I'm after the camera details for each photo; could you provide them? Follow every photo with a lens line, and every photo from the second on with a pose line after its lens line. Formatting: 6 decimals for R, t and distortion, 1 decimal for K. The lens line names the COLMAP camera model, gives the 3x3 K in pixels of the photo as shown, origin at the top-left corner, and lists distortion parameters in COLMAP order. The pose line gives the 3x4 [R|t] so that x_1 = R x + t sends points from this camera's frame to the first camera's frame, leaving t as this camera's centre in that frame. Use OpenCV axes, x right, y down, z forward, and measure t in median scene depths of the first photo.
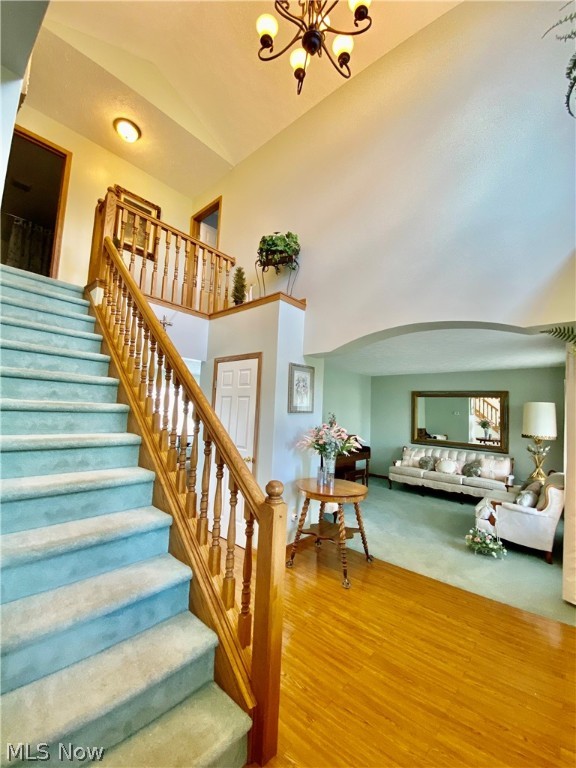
lens RADIAL K [[313.2, 0, 286.6], [0, 313.2, 386.4], [0, 0, 1]] dist [0.006784, -0.004263]
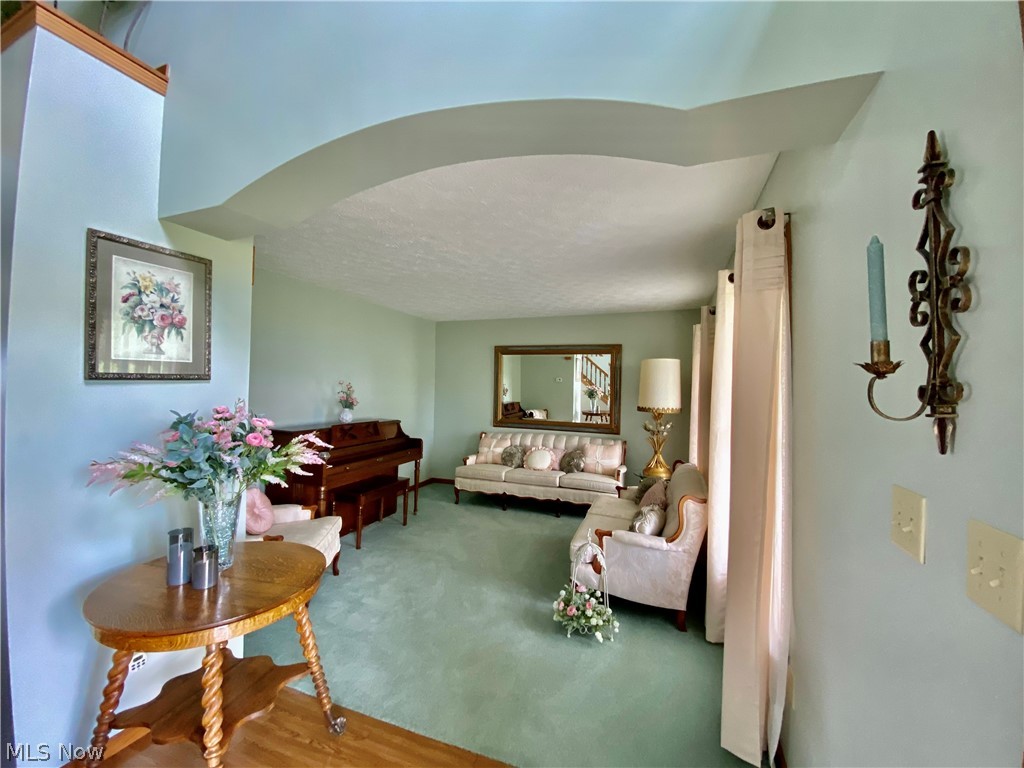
lens RADIAL K [[417.6, 0, 511.1], [0, 417.6, 386.6], [0, 0, 1]] dist [0.006784, -0.004263]
pose [[0.933175, -0.028817, 0.358264, 0.164321], [-0.002765, 0.996176, 0.087330, 0.031368], [-0.359411, -0.082485, 0.929527, 0.250848]]
